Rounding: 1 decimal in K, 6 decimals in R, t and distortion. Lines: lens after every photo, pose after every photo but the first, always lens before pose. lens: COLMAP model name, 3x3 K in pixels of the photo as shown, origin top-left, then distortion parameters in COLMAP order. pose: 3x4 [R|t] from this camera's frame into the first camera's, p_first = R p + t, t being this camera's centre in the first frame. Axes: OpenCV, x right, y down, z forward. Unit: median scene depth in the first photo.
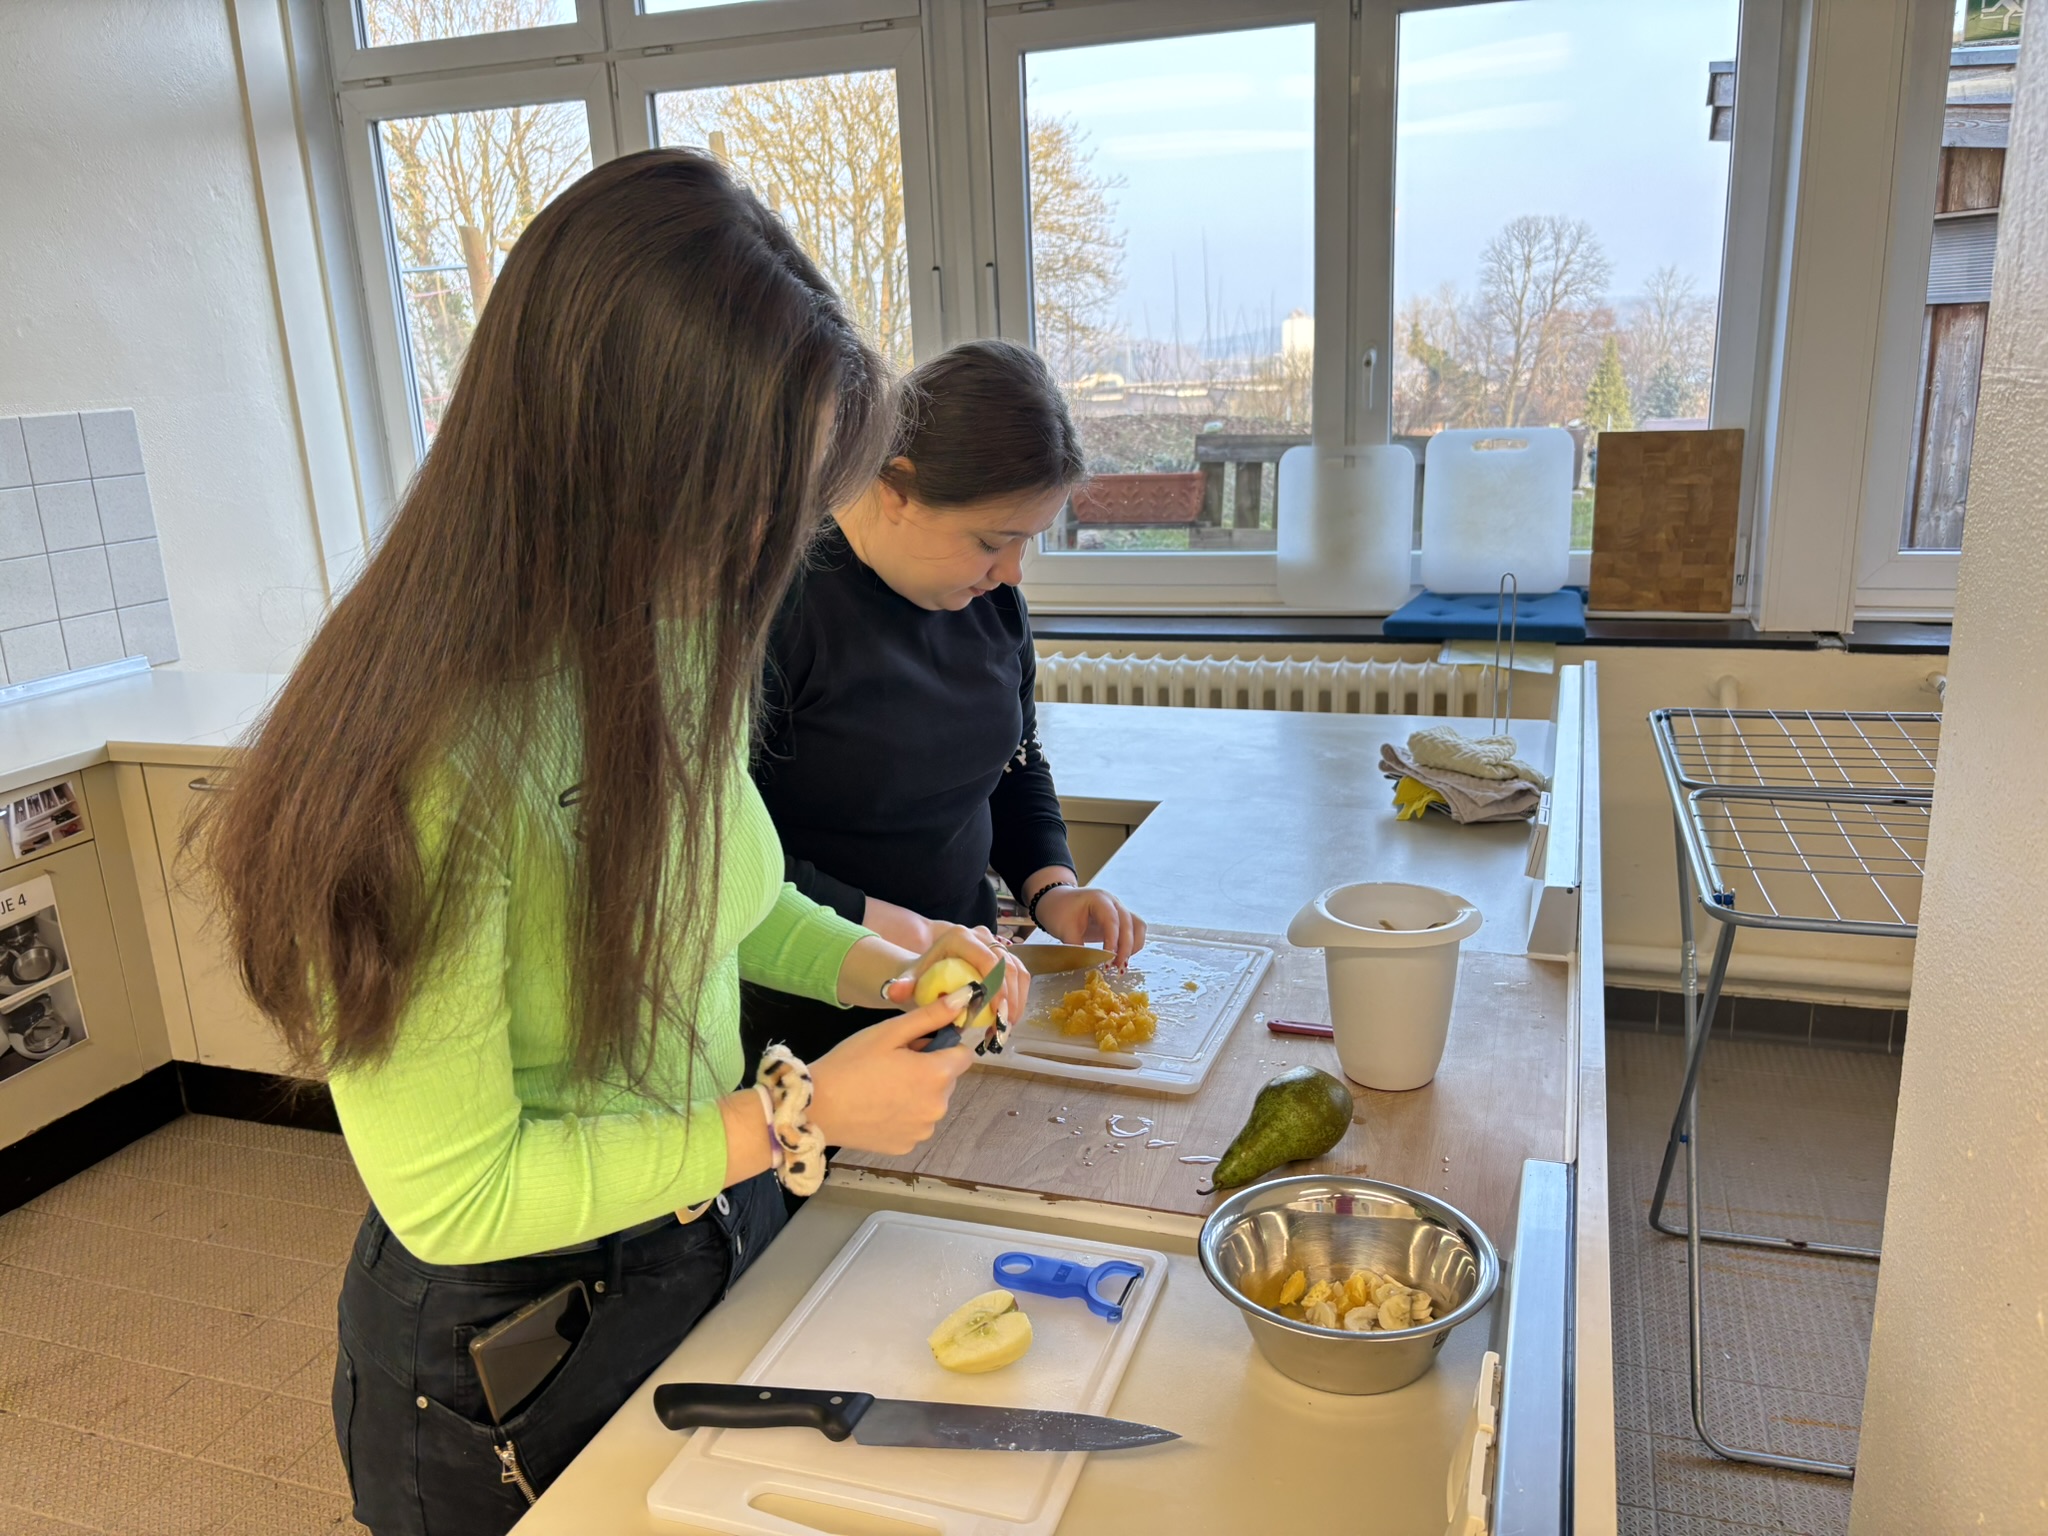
lens RADIAL K [[1565.9, 0, 1018.2], [0, 1565.9, 795.2], [0, 0, 1]] dist [0.009258, -0.001750]
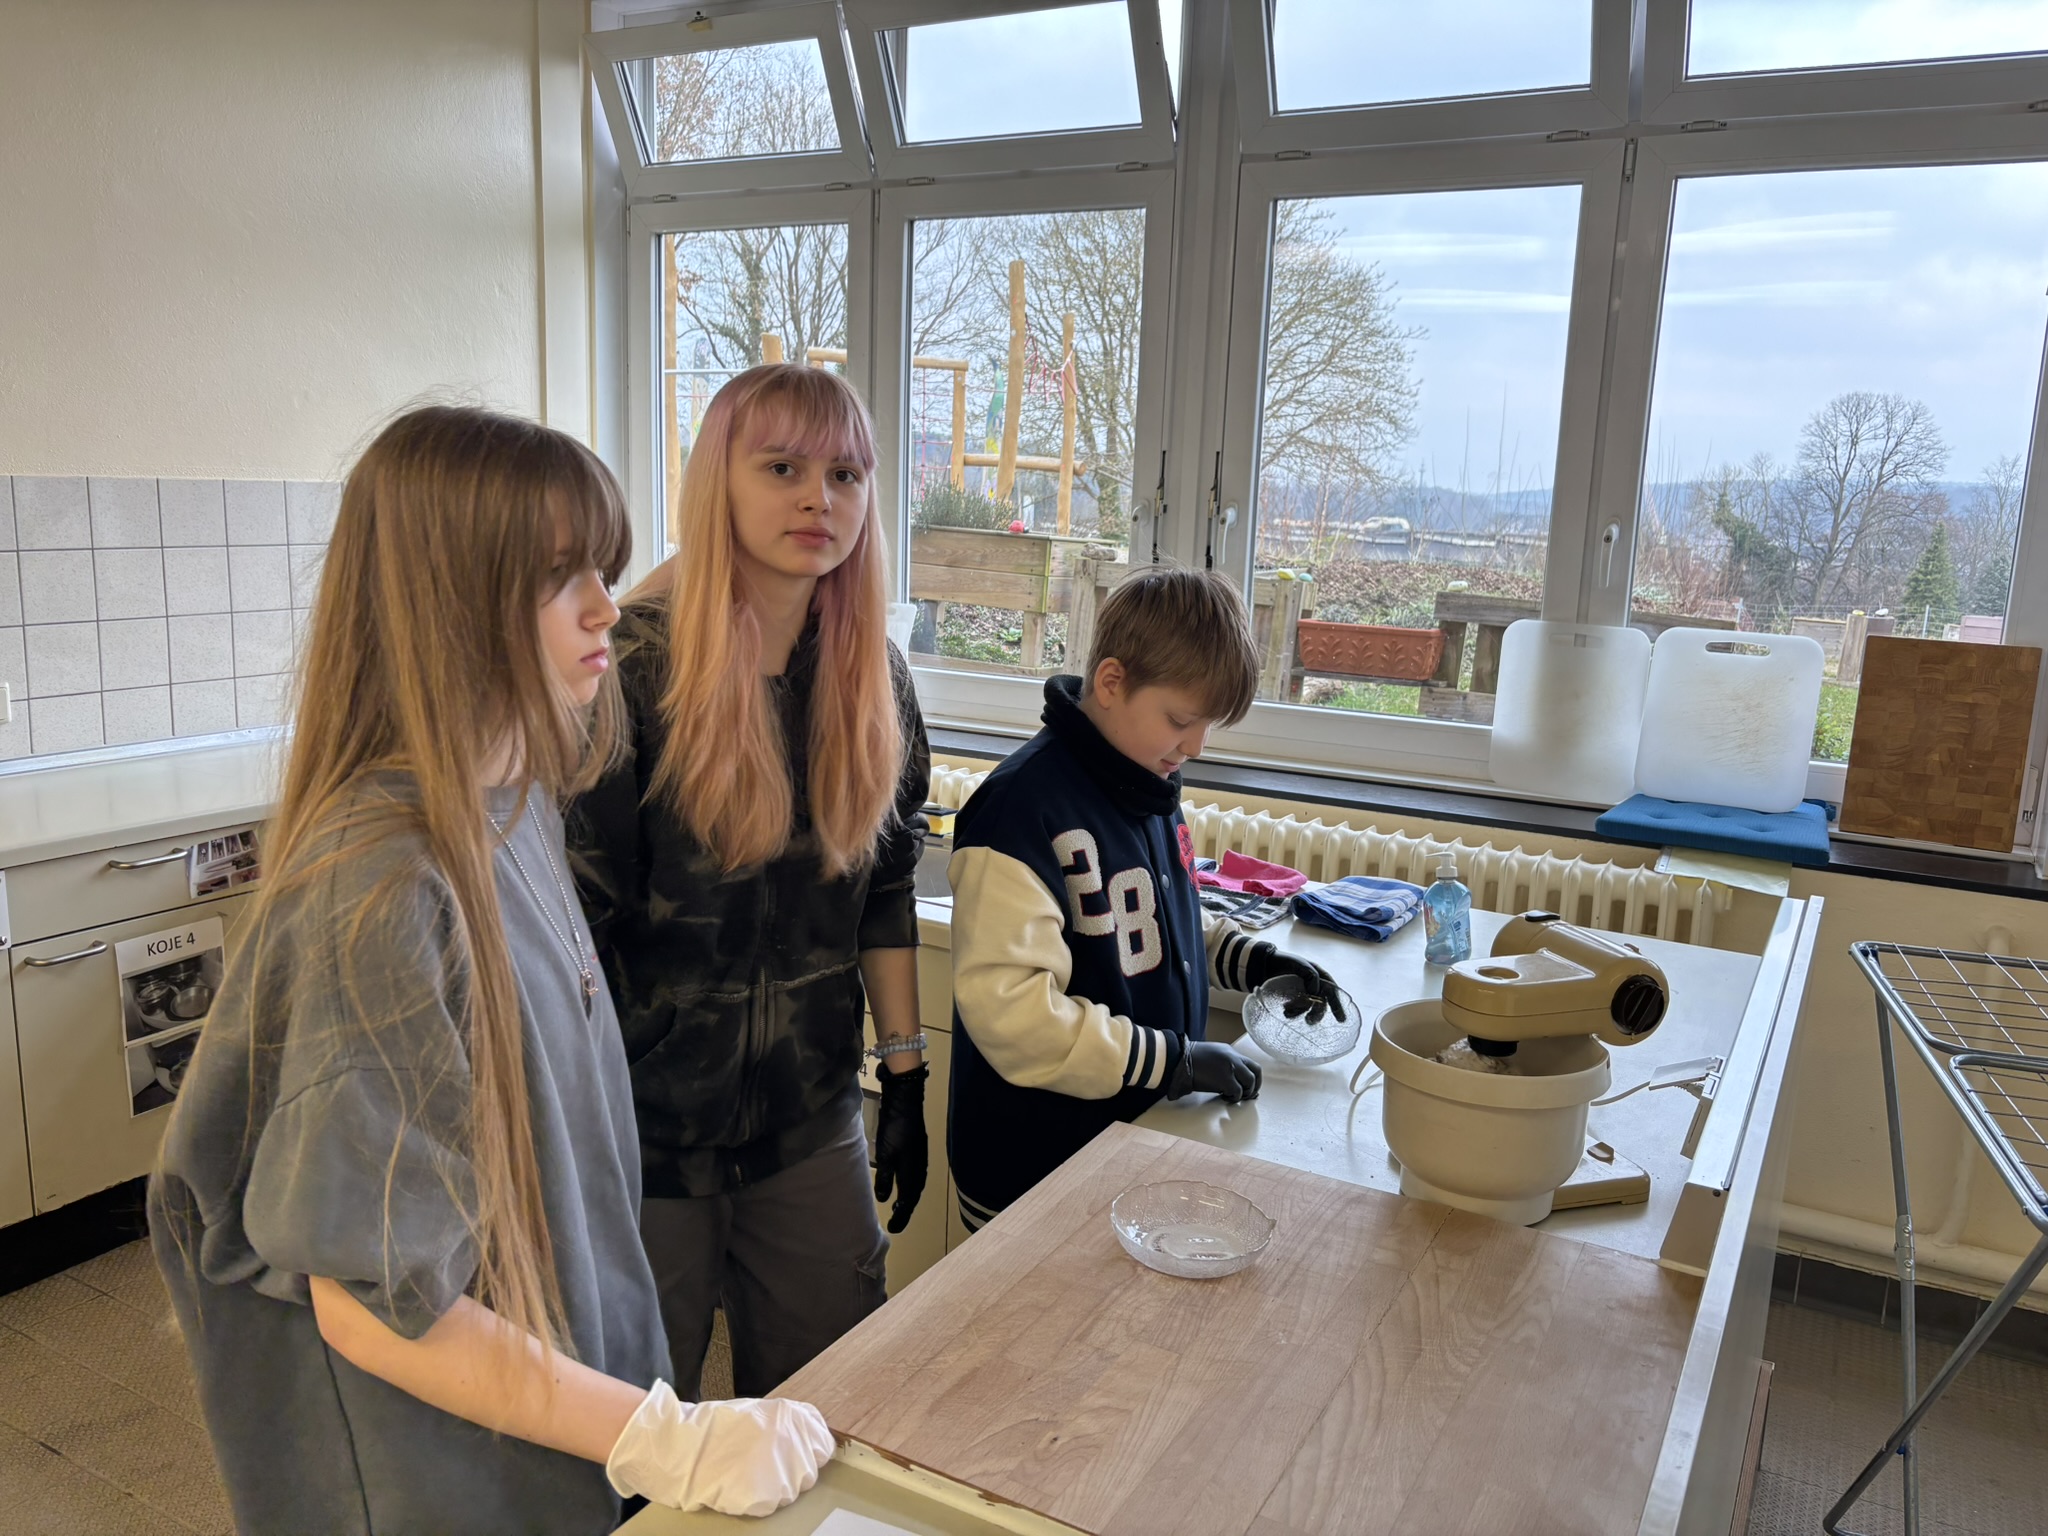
lens RADIAL K [[1563.0, 0, 1015.0], [0, 1563.0, 776.4], [0, 0, 1]] dist [0.010025, 0.002437]
pose [[0.980663, 0.109470, -0.162220, 0.044735], [-0.123132, 0.989424, -0.076673, -0.022227], [0.152111, 0.095165, 0.983771, 0.047882]]
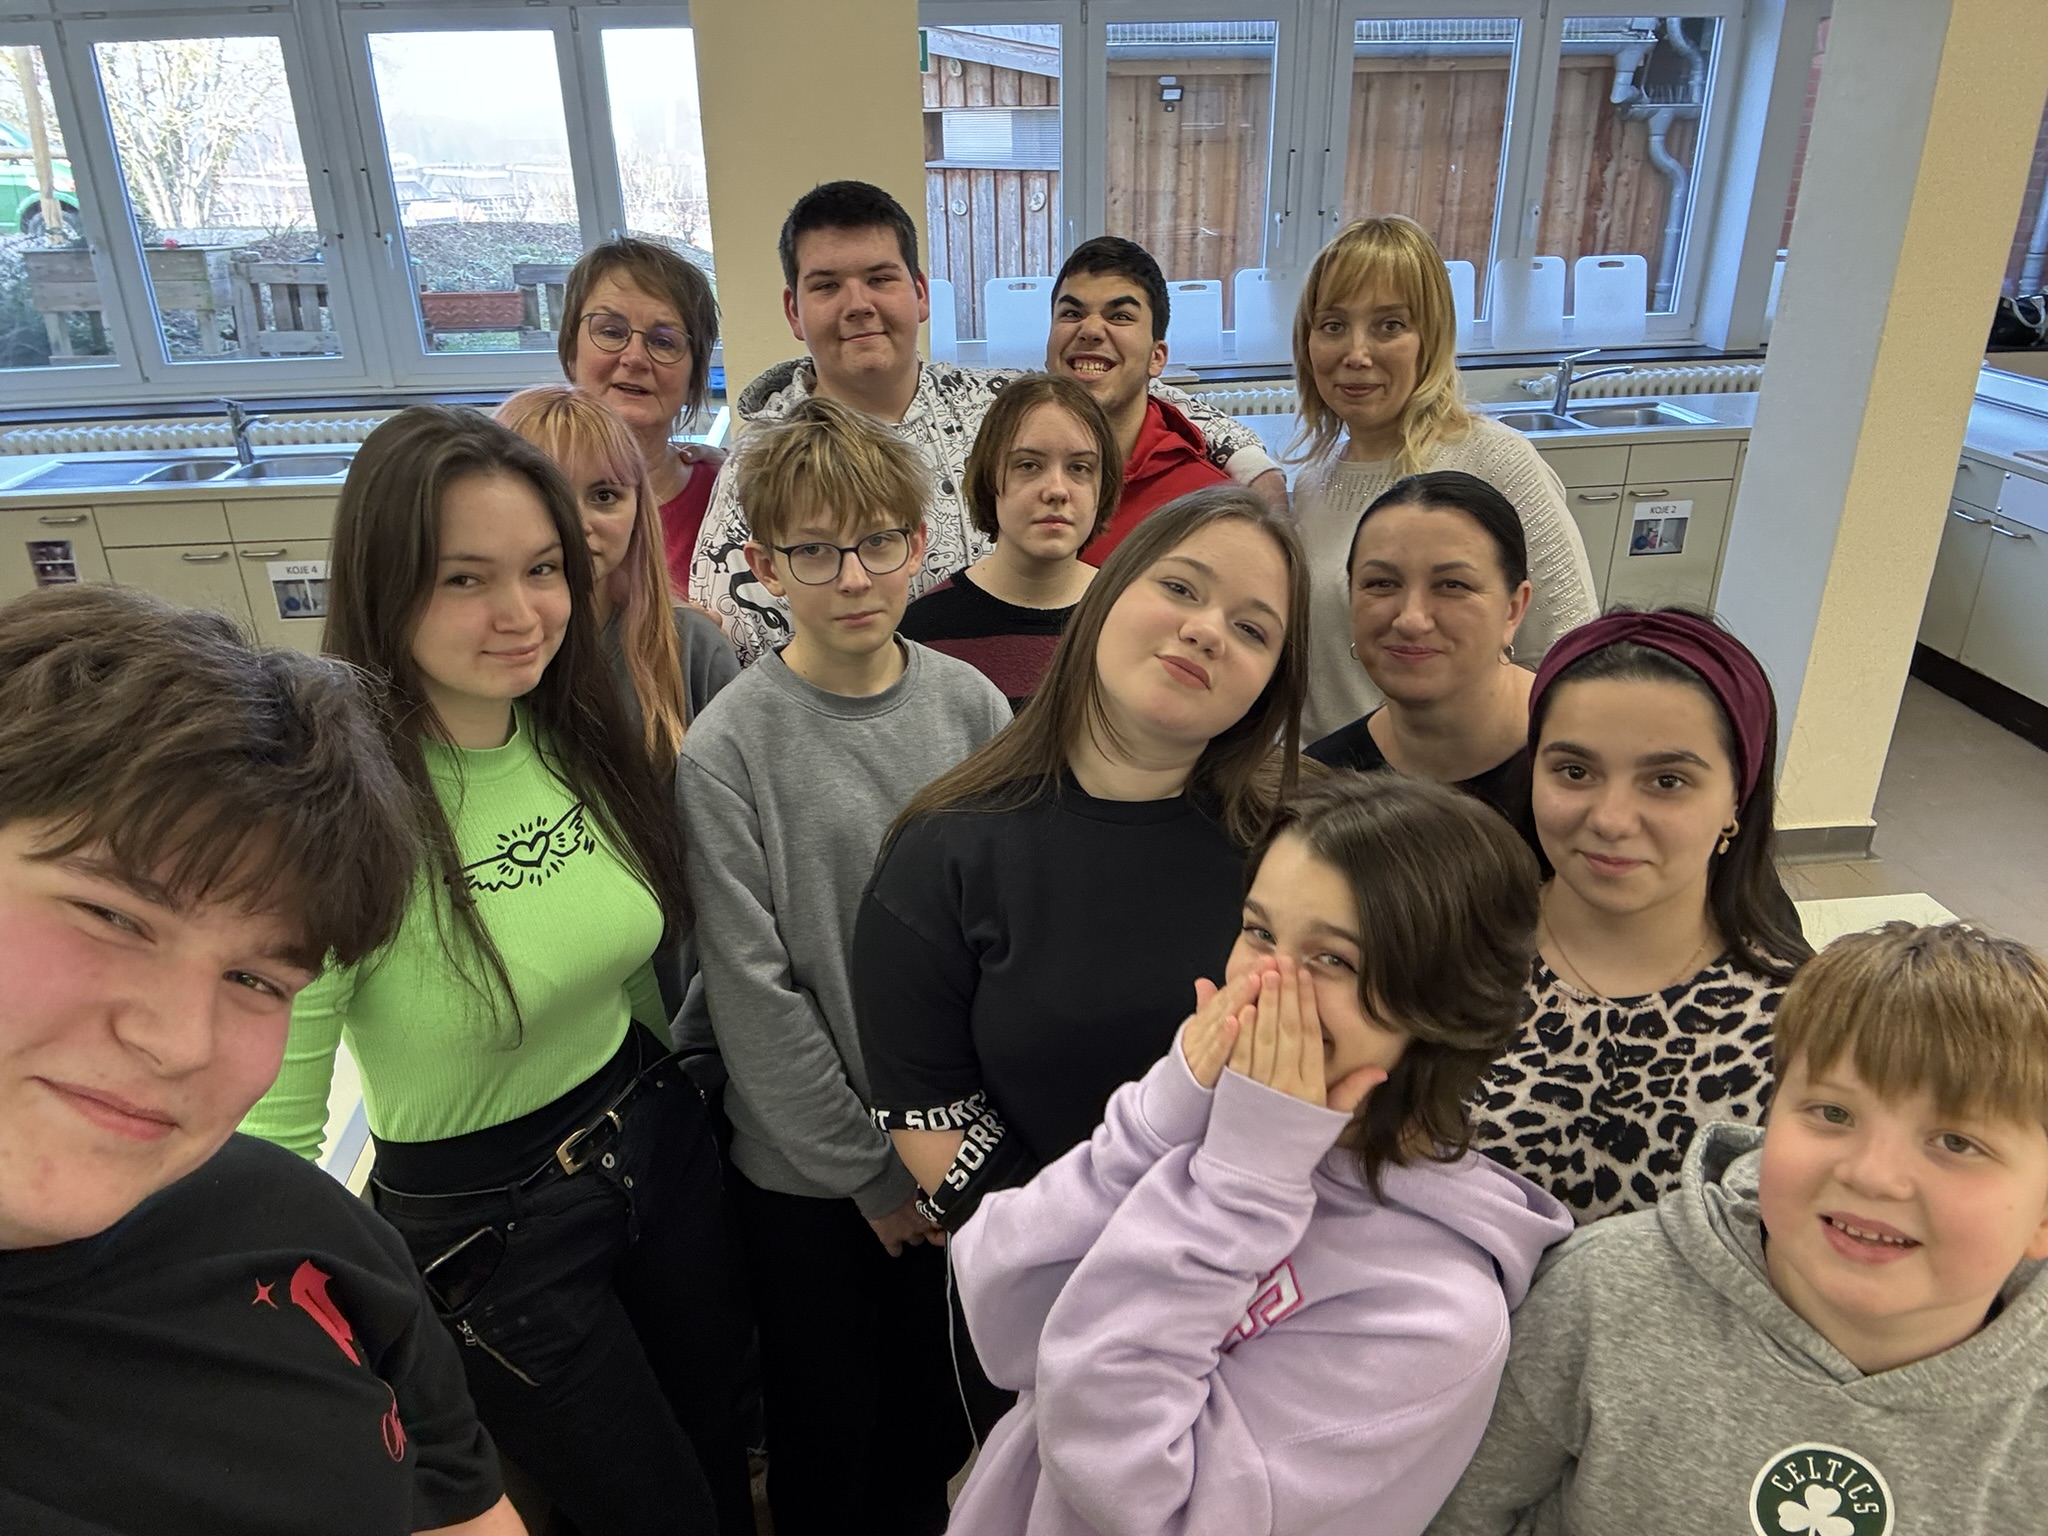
lens RADIAL K [[1414.8, 0, 989.3], [0, 1414.8, 769.4], [0, 0, 1]] dist [-0.006136, -0.001774]
pose [[0.914952, -0.145465, 0.376433, -0.072088], [0.088560, 0.982413, 0.164382, 0.086542], [-0.393725, -0.117065, 0.911744, -0.691627]]
